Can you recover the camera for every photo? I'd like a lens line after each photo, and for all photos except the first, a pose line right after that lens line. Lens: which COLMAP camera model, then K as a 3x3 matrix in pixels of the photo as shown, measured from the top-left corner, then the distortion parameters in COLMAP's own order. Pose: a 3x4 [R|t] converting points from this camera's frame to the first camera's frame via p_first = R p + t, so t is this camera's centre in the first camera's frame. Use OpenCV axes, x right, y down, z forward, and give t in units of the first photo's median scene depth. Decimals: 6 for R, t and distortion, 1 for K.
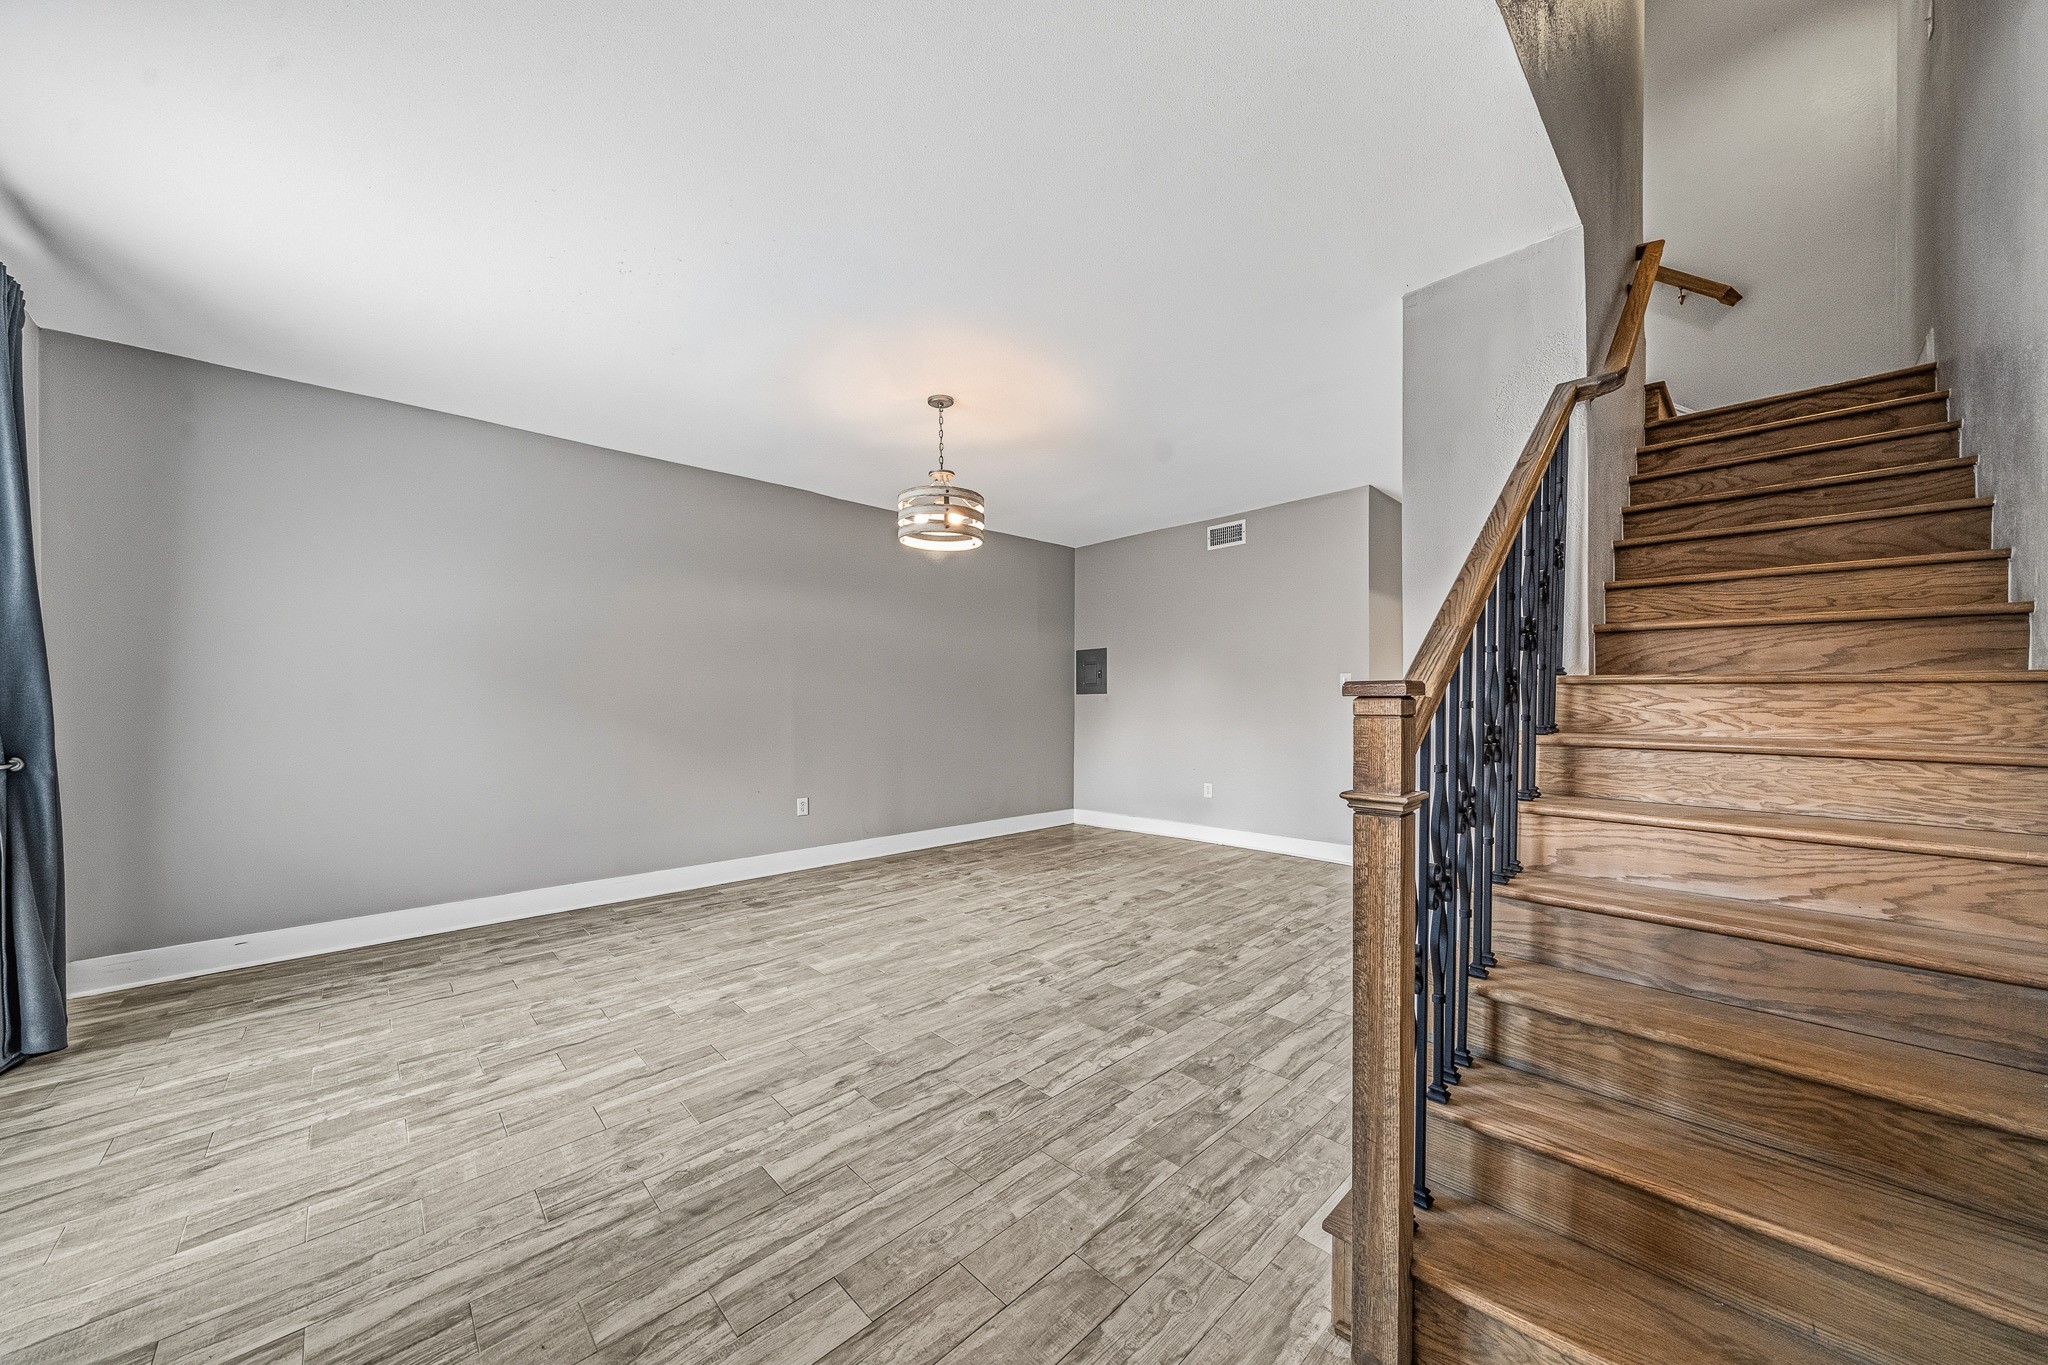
lens RADIAL K [[725.6, 0, 997.0], [0, 725.6, 712.8], [0, 0, 1]] dist [-0.005832, -0.000212]
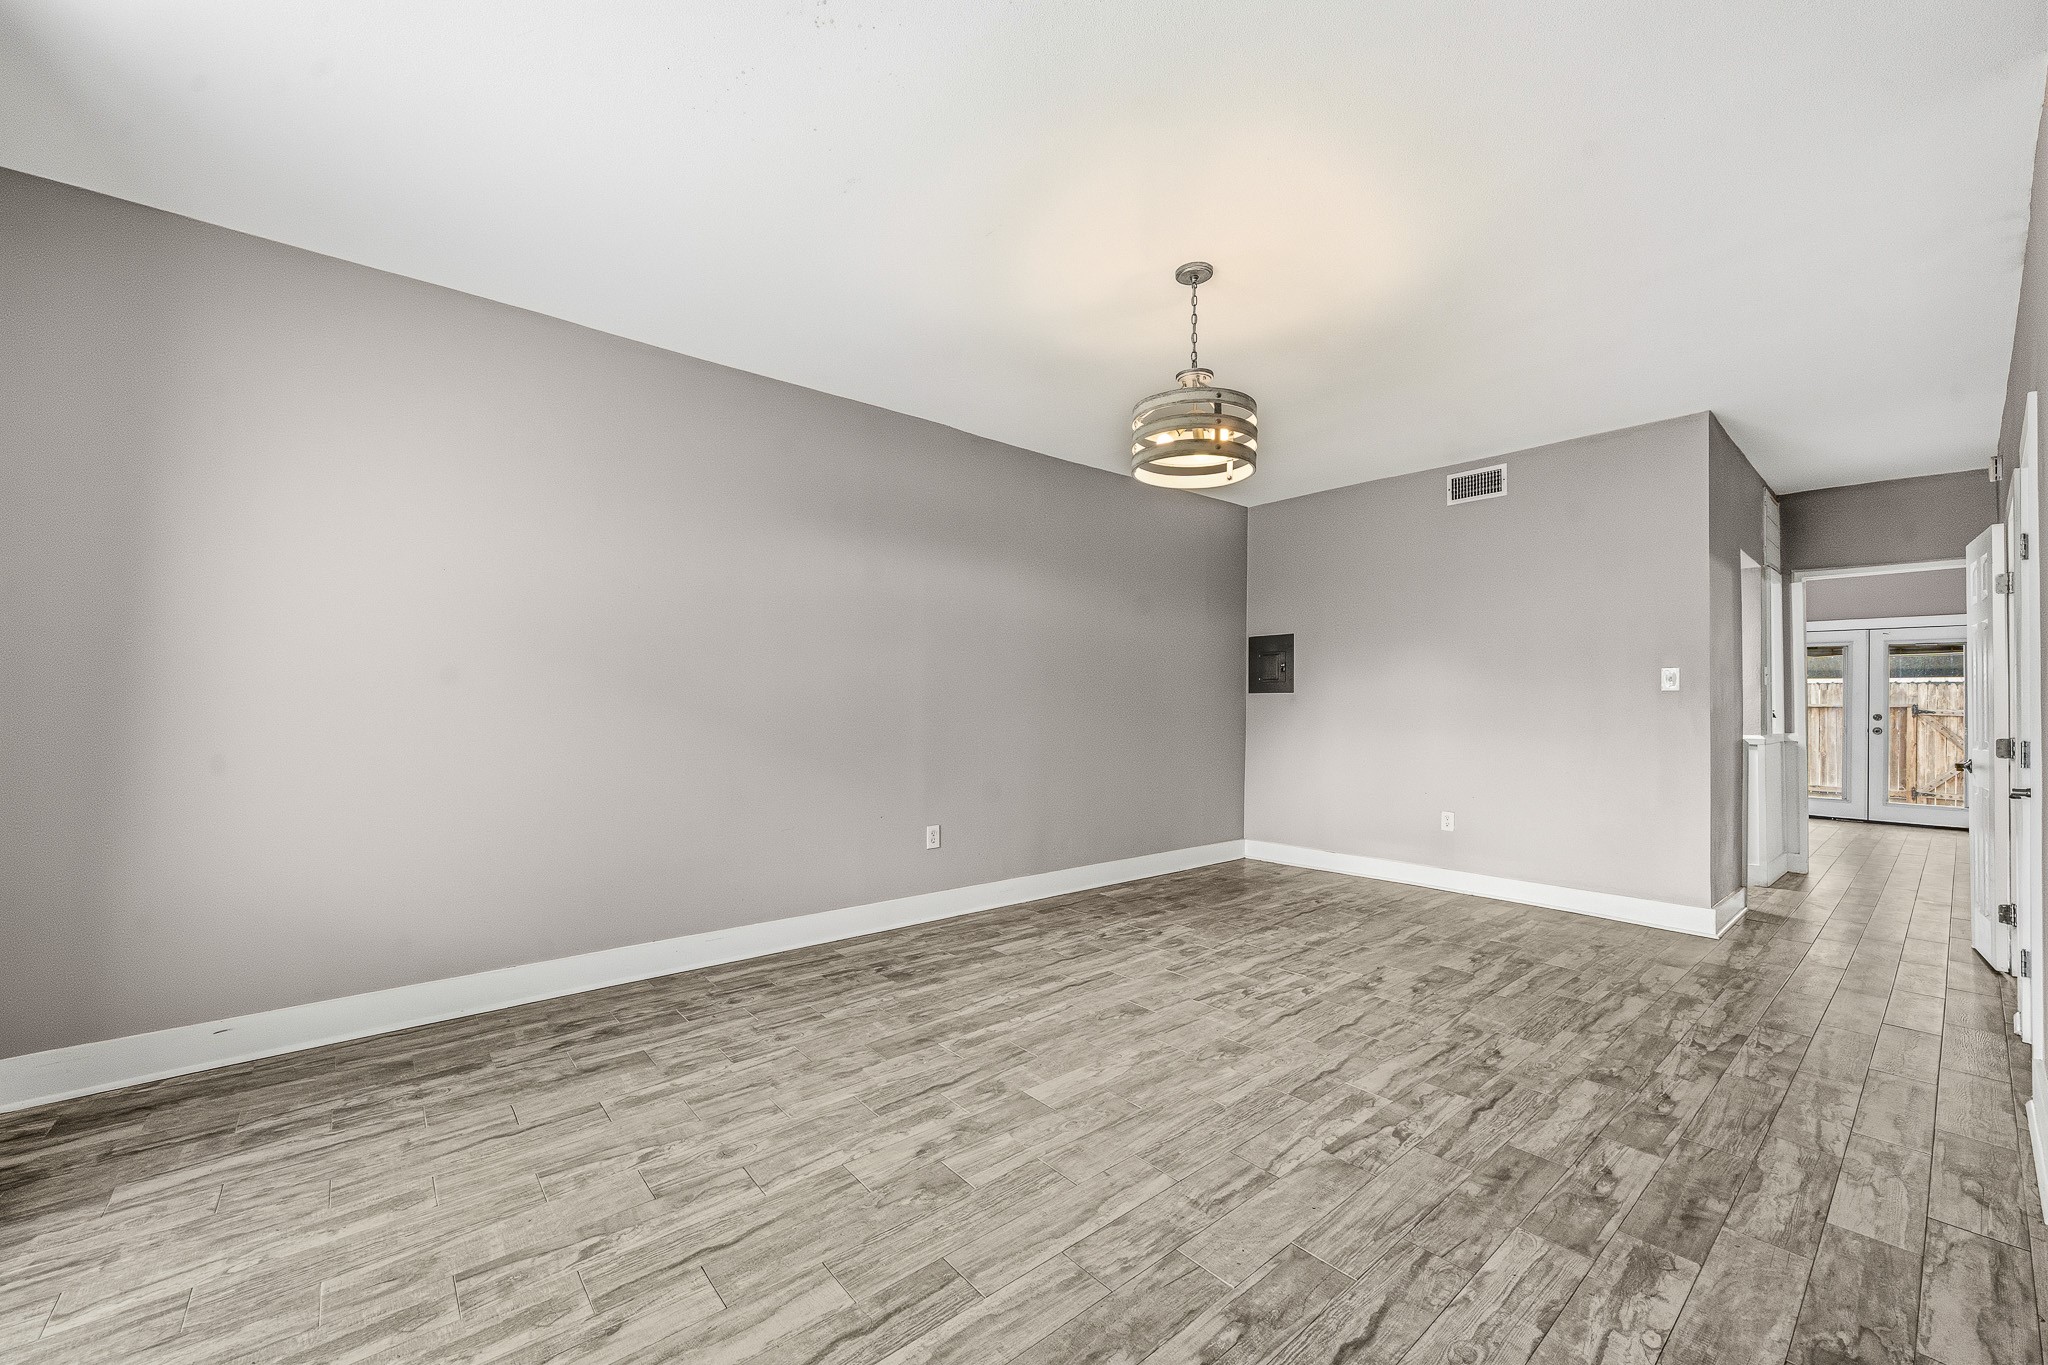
lens RADIAL K [[823.5, 0, 1010.1], [0, 823.5, 696.7], [0, 0, 1]] dist [-0.002369, -0.000031]
pose [[0.998412, 0.009956, -0.055451, -0.225271], [-0.011080, 0.999739, -0.020003, -0.002360], [0.055237, 0.020585, 0.998261, 0.220856]]
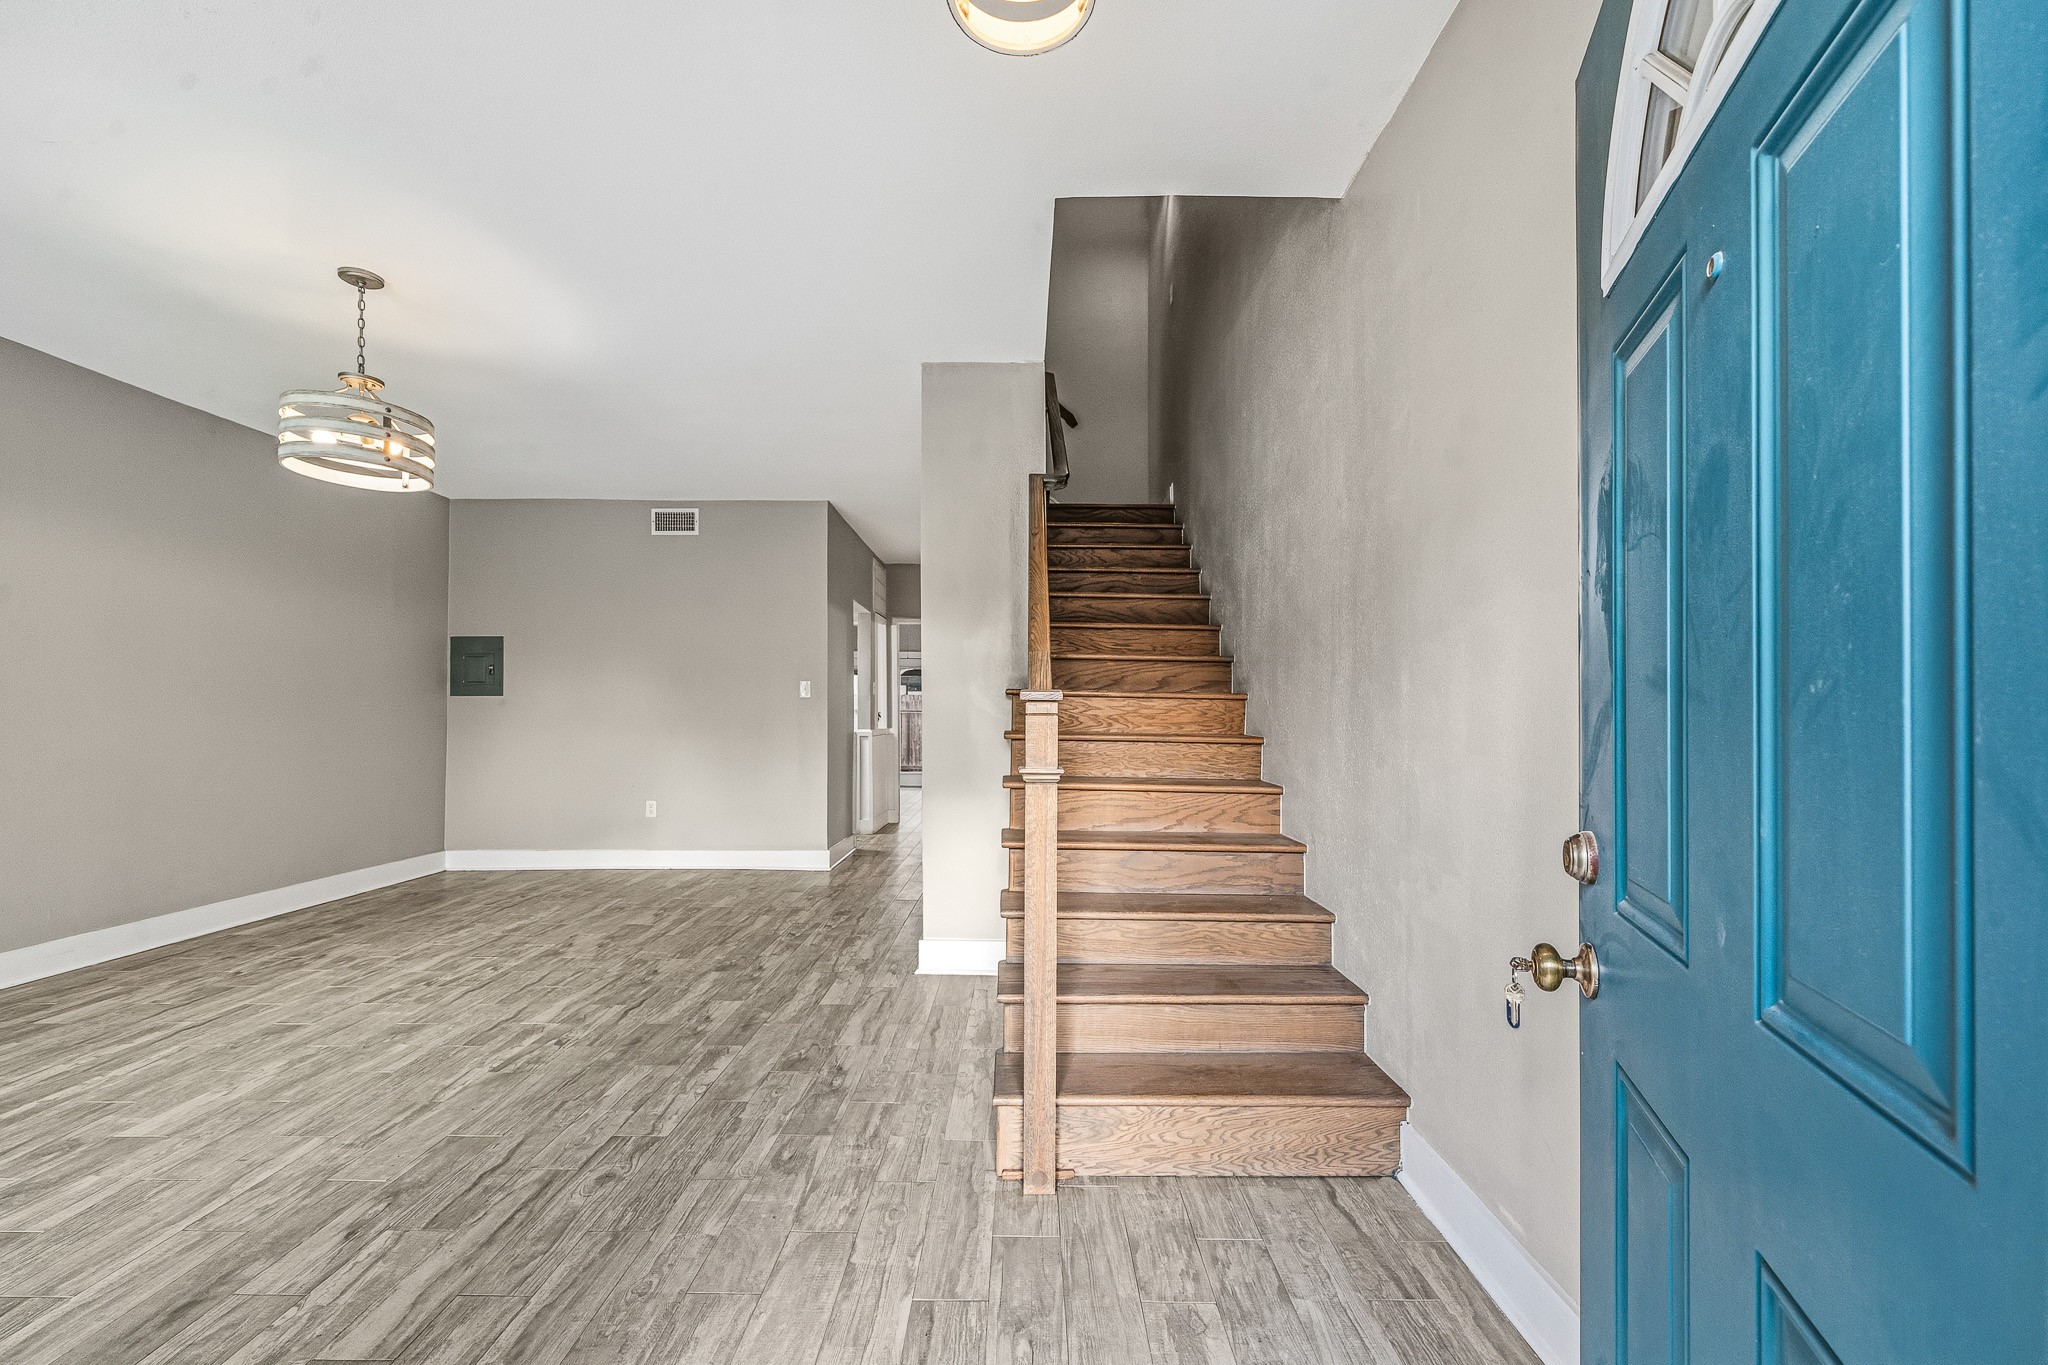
lens RADIAL K [[823.5, 0, 1043.4], [0, 823.5, 711.1], [0, 0, 1]] dist [-0.002369, -0.000031]
pose [[0.672716, 0.008818, 0.739848, -0.238756], [0.002843, 0.999891, -0.014502, 0.008258], [-0.739895, 0.011859, 0.672617, -0.032653]]
